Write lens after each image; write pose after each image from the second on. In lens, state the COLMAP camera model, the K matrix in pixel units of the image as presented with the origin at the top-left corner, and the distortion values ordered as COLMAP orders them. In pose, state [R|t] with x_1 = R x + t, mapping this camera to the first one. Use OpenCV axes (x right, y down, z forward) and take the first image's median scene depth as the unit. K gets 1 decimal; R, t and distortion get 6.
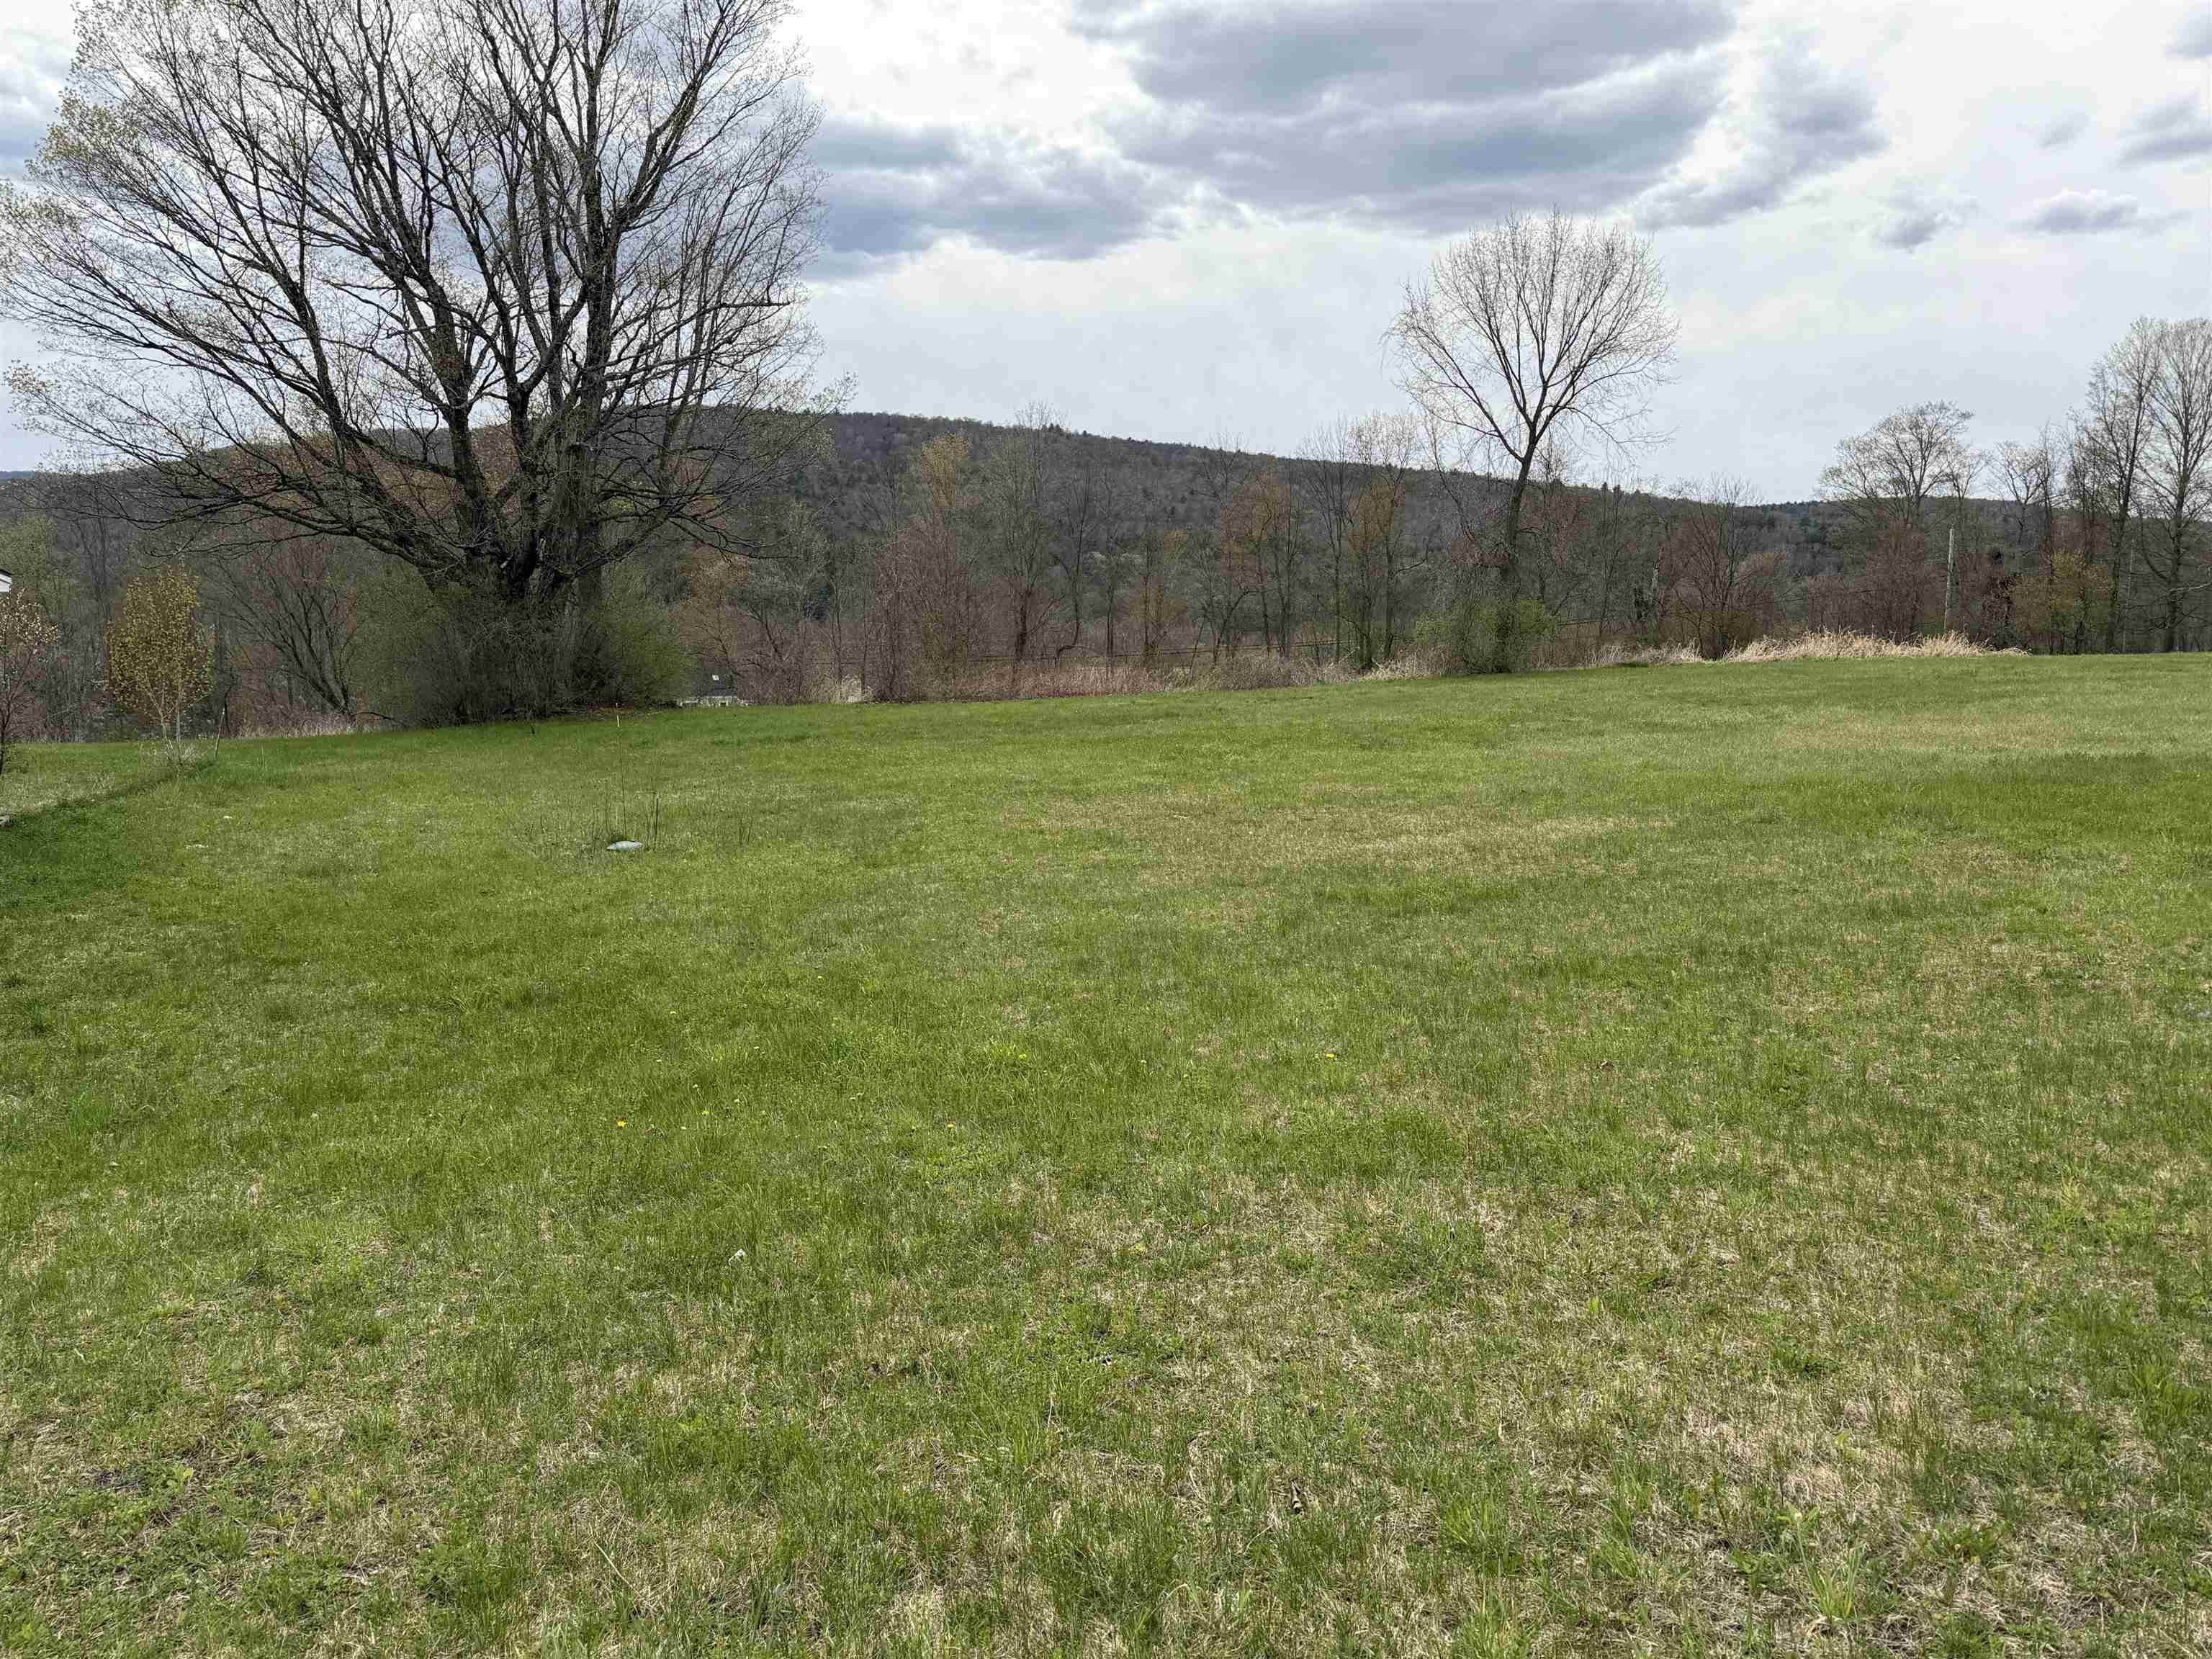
lens RADIAL K [[1678.9, 0, 1106.0], [0, 1678.9, 829.5], [0, 0, 1]] dist [0.068195, -0.094693]
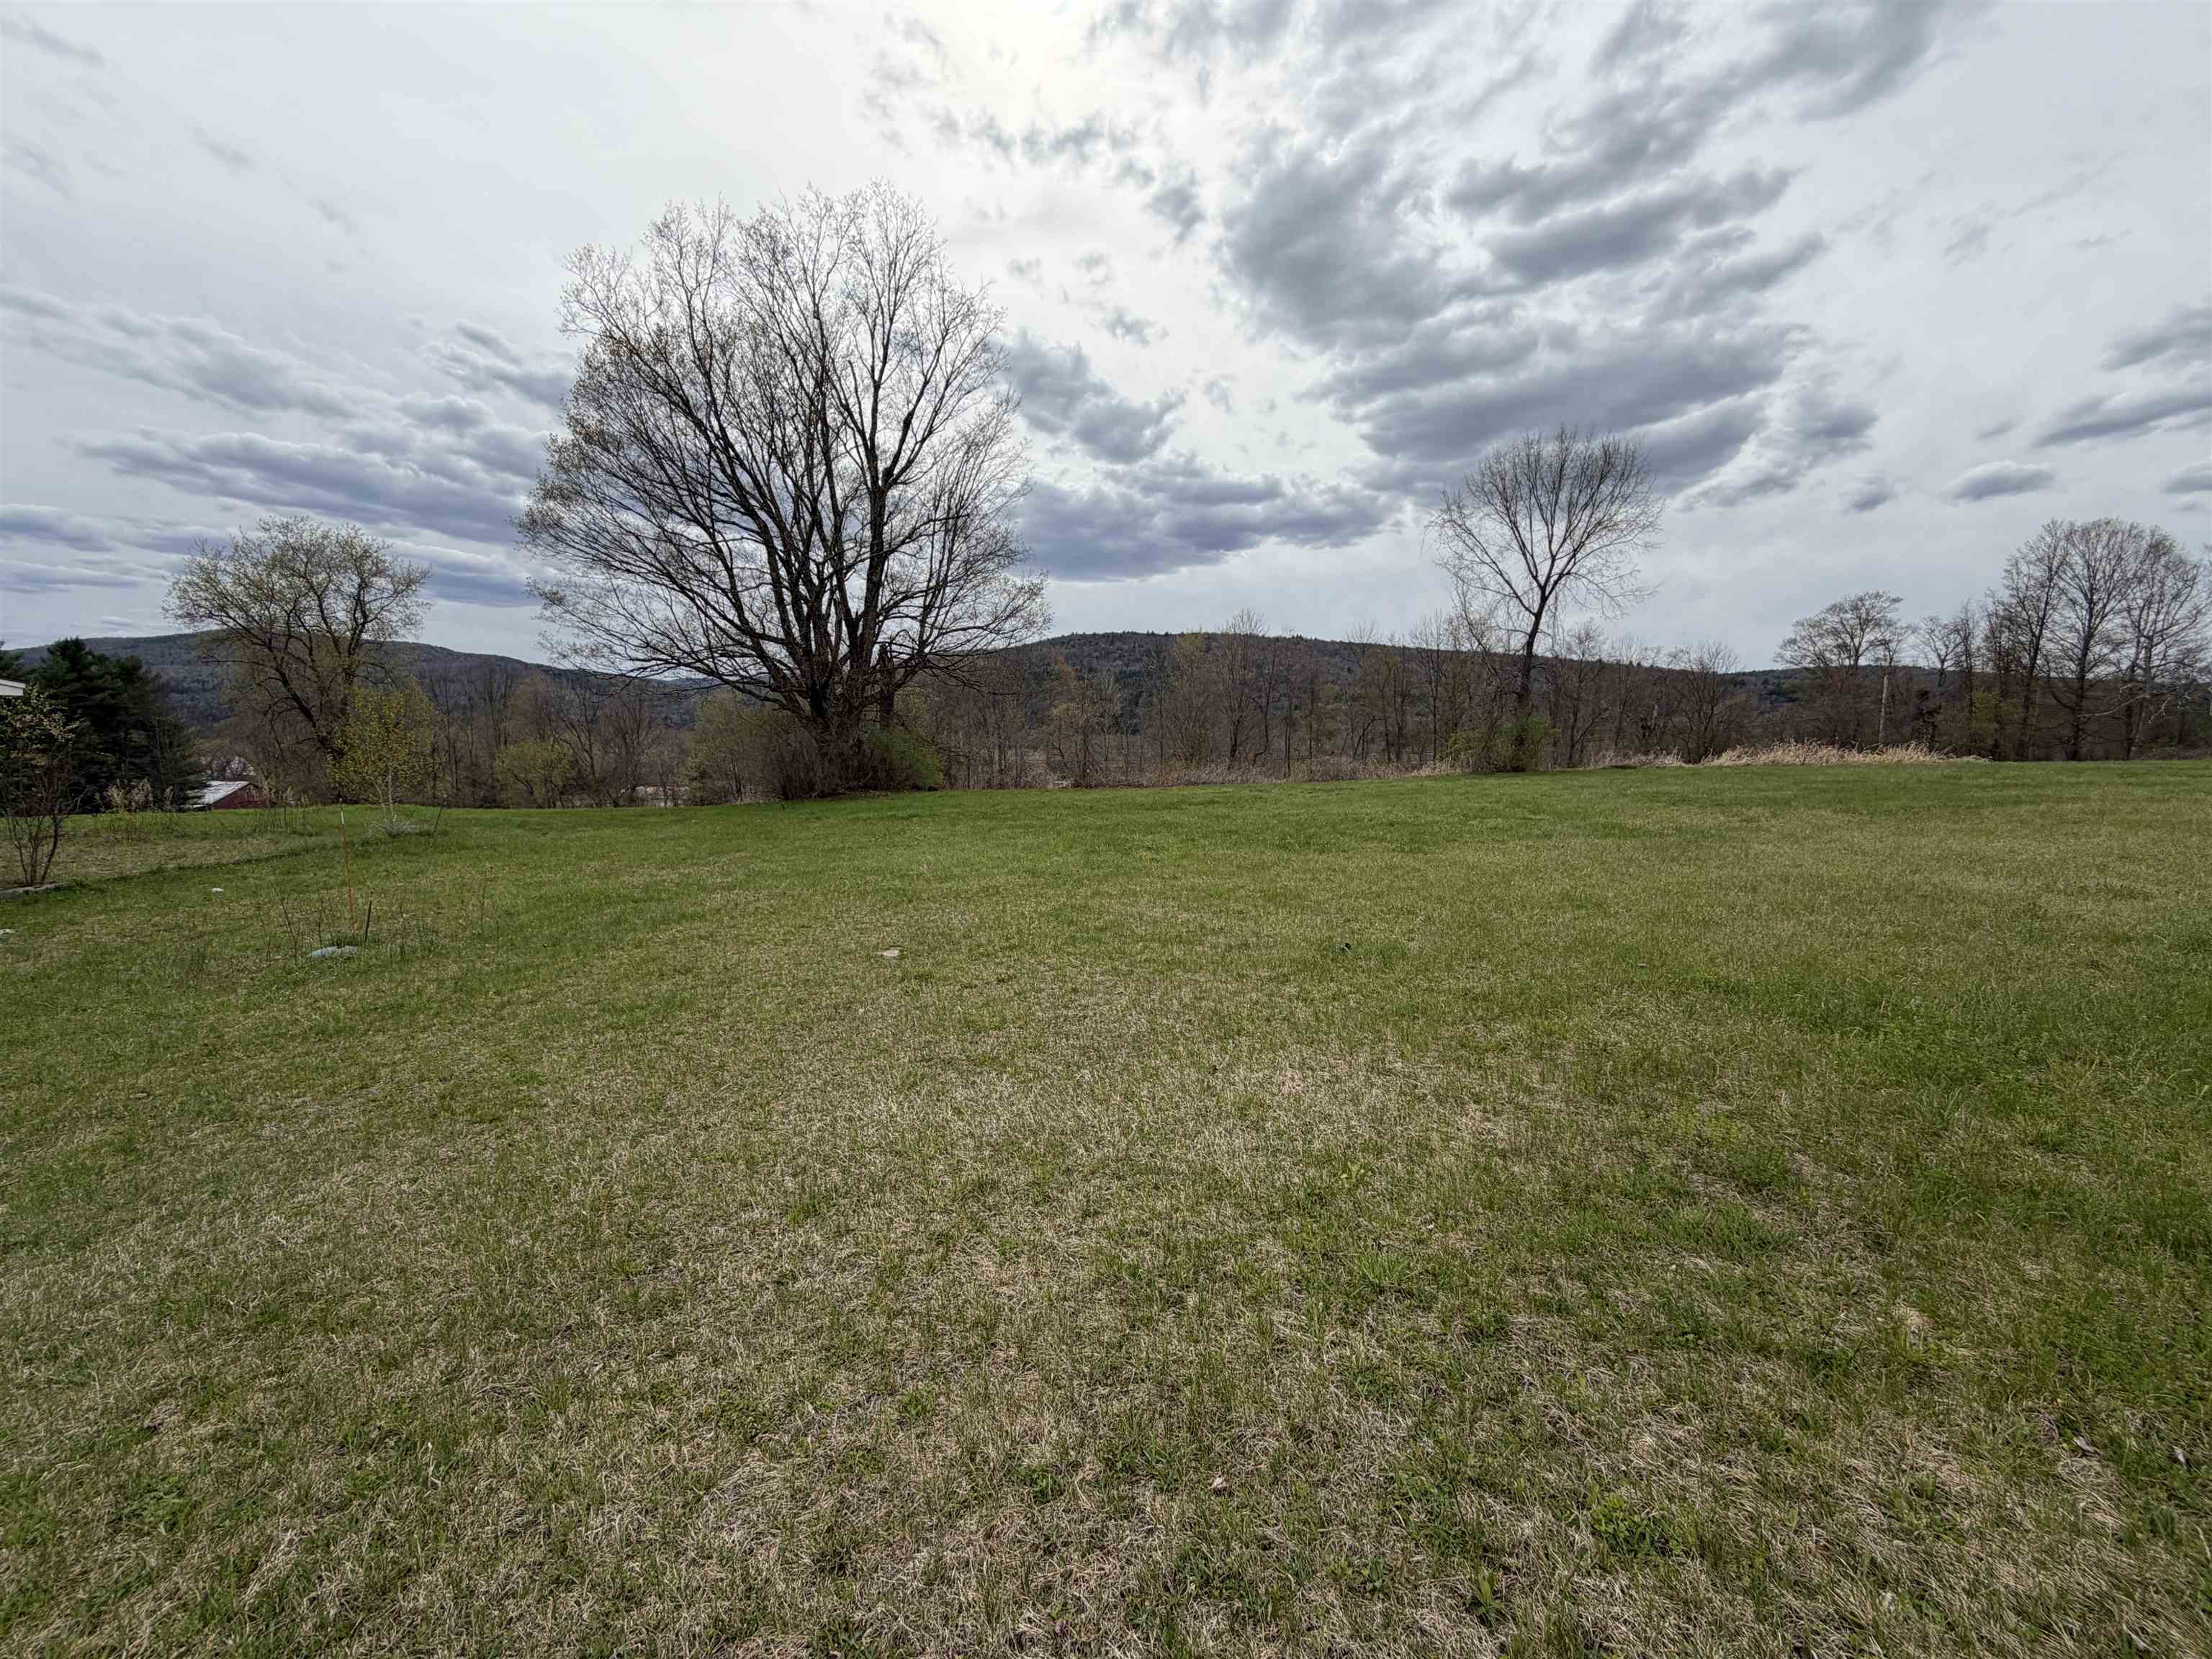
lens RADIAL K [[880.1, 0, 1106.0], [0, 880.1, 829.5], [0, 0, 1]] dist [0.000826, -0.000344]
pose [[0.968509, 0.025486, -0.247672, 0.082754], [-0.031407, 0.999307, -0.019982, -0.020250], [0.246991, 0.027132, 0.968638, 0.213383]]
